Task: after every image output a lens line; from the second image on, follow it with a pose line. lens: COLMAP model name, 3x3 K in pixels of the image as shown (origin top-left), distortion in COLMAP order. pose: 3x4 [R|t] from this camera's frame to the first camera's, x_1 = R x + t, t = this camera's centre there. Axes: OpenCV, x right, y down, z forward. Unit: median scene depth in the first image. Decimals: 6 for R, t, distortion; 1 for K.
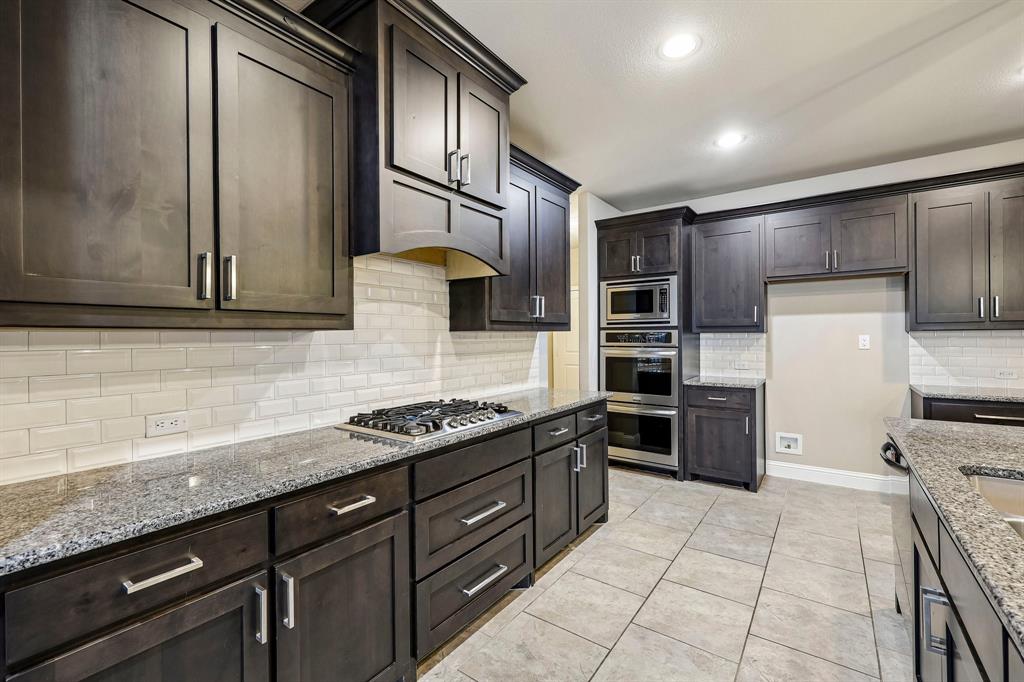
lens RADIAL K [[431.2, 0, 509.1], [0, 431.2, 343.9], [0, 0, 1]] dist [-0.000564, 0.002509]
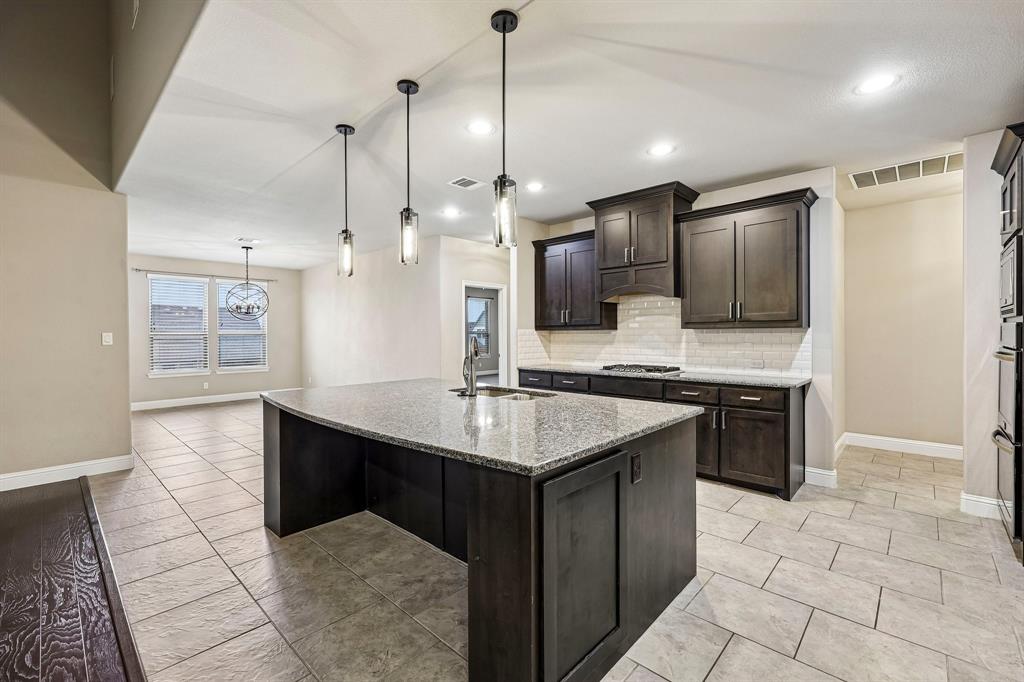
lens RADIAL K [[431.2, 0, 491.6], [0, 431.2, 339.0], [0, 0, 1]] dist [-0.000564, 0.002509]
pose [[-0.146911, 0.023736, -0.988865, 1.647706], [-0.011941, 0.999597, 0.025767, -0.023830], [0.989078, 0.015593, -0.146568, 0.477910]]
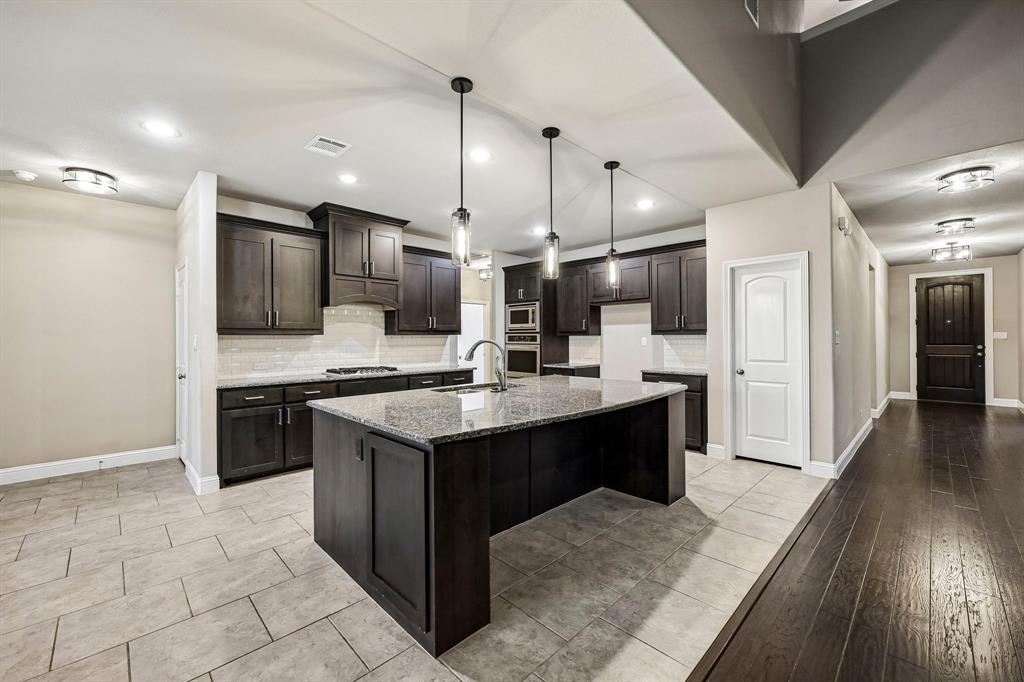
lens RADIAL K [[431.2, 0, 521.9], [0, 431.2, 337.1], [0, 0, 1]] dist [-0.000564, 0.002509]
pose [[0.988128, 0.003968, -0.153579, 0.843020], [-0.006813, 0.999815, -0.018002, 0.015045], [0.153479, 0.018834, 0.987972, -0.960856]]
